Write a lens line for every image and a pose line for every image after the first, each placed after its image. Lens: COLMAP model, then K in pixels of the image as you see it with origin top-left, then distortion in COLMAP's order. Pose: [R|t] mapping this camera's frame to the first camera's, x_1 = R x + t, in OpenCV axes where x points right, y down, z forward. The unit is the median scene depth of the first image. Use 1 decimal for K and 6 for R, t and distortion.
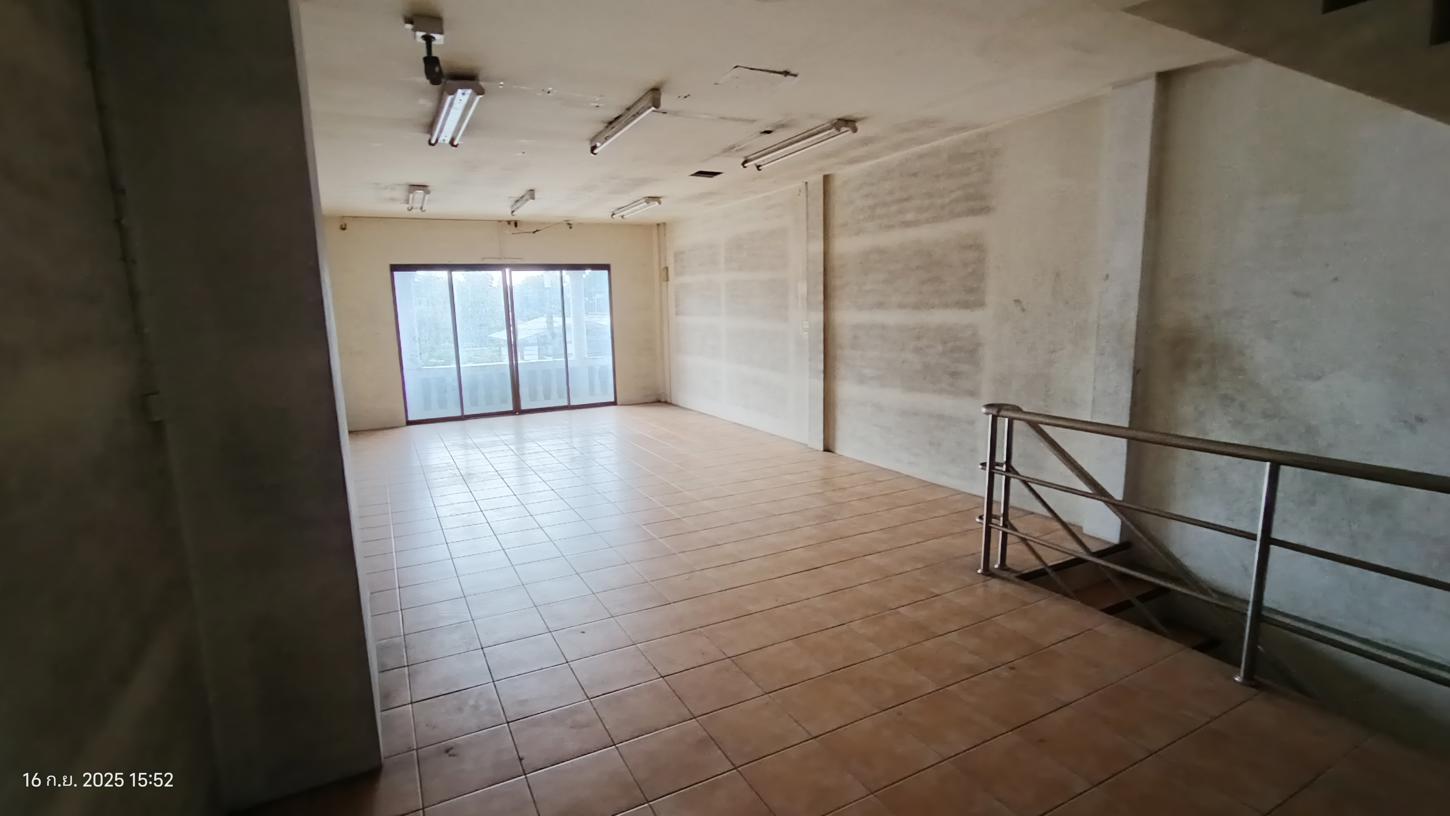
lens RADIAL K [[662.4, 0, 712.3], [0, 662.4, 410.2], [0, 0, 1]] dist [-0.029065, 0.014362]
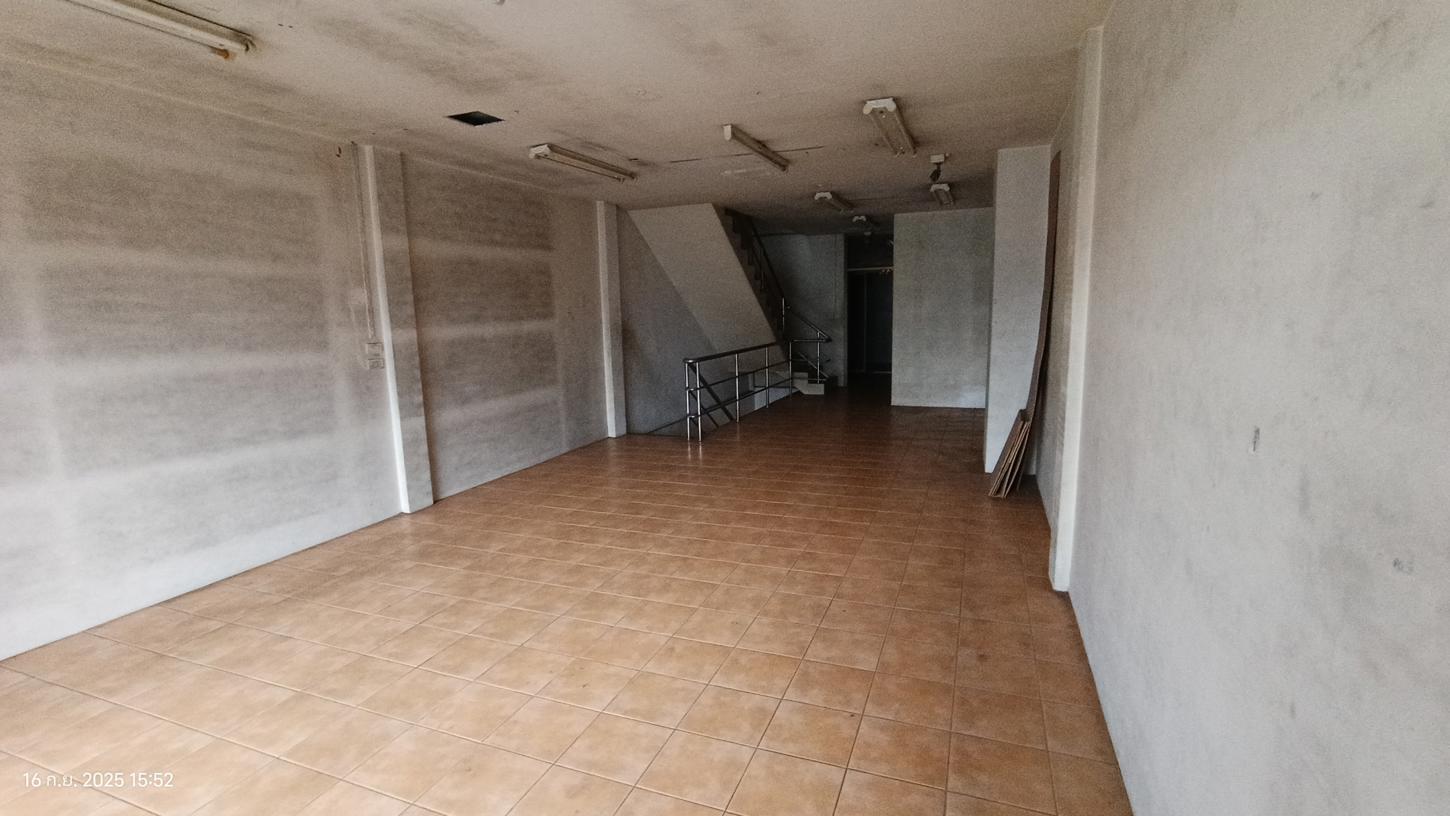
lens RADIAL K [[662.4, 0, 715.4], [0, 662.4, 411.7], [0, 0, 1]] dist [-0.029065, 0.014362]
pose [[-0.655181, -0.077205, 0.751517, -0.713118], [0.162047, 0.957249, 0.239615, -0.199611], [-0.737888, 0.278773, -0.614660, 1.354047]]
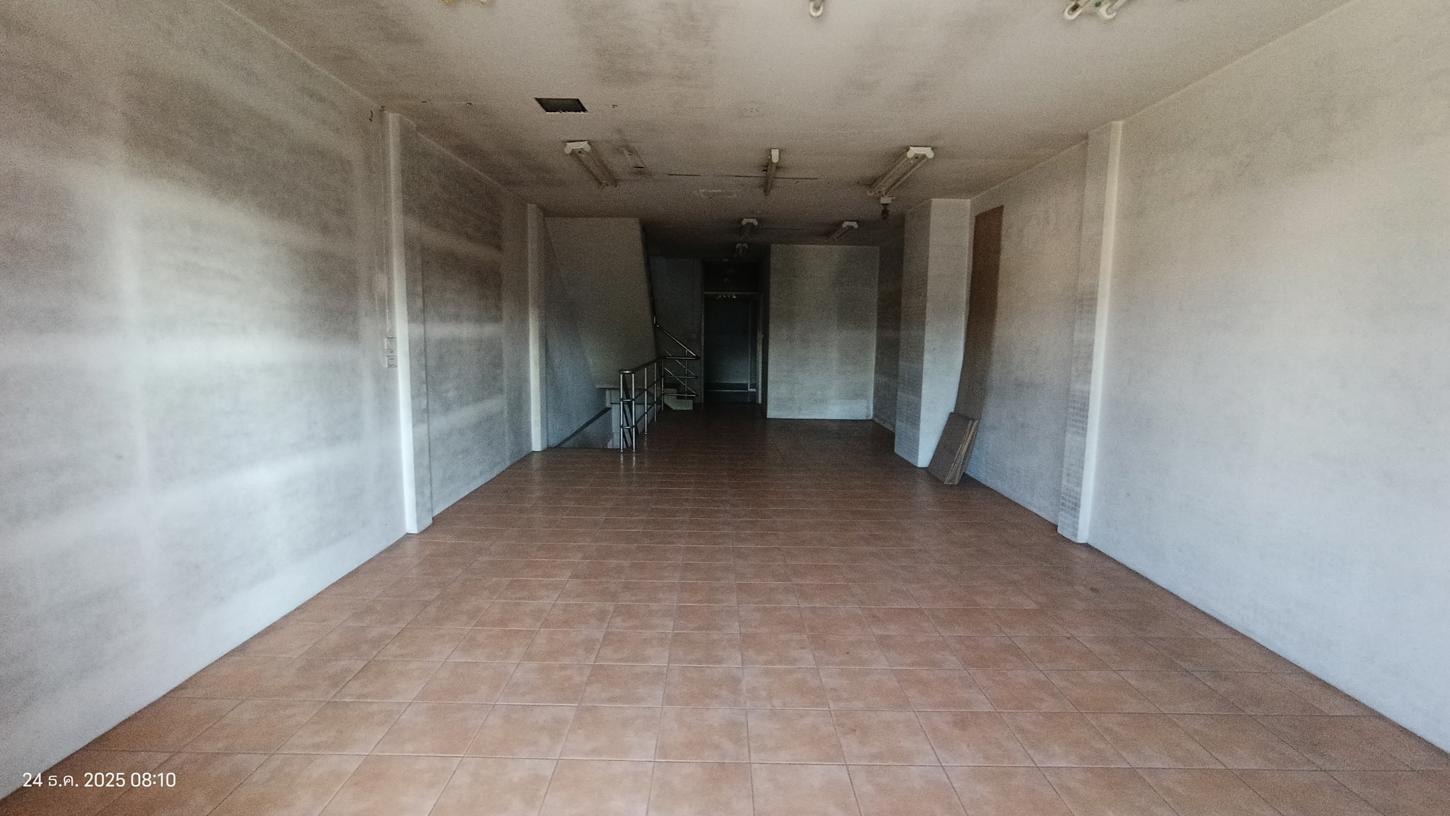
lens RADIAL K [[662.4, 0, 715.0], [0, 662.4, 411.0], [0, 0, 1]] dist [-0.029065, 0.014362]
pose [[-0.887908, -0.043335, 0.457975, -0.459831], [0.081164, 0.965178, 0.248685, -0.225266], [-0.452804, 0.257980, -0.853472, 1.603230]]
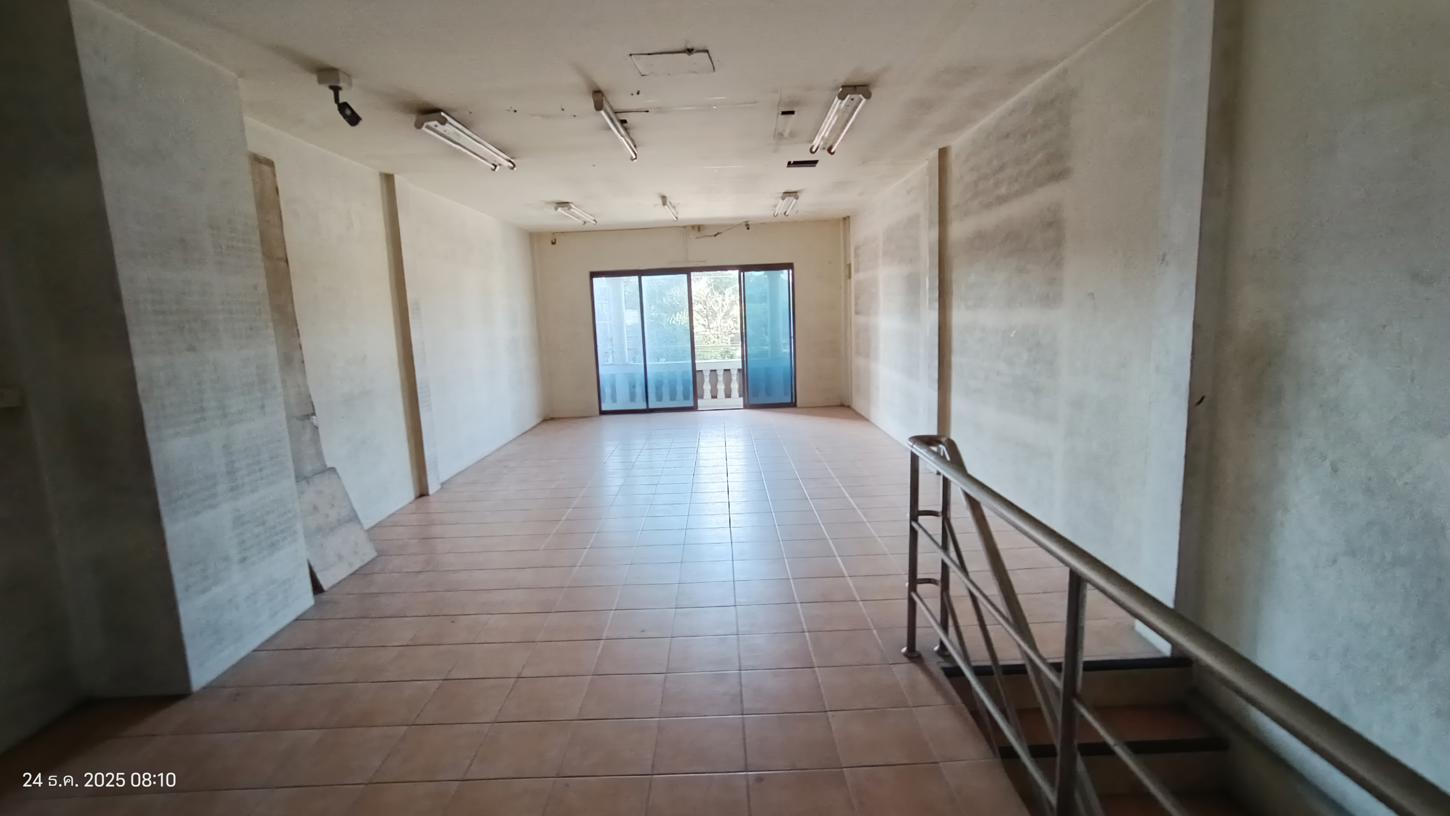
lens RADIAL K [[662.4, 0, 719.9], [0, 662.4, 410.5], [0, 0, 1]] dist [-0.029065, 0.014362]
pose [[0.889850, 0.054119, -0.453032, 0.336010], [-0.051400, 0.998510, 0.018321, -0.023903], [0.453348, 0.006983, 0.891306, 0.129317]]
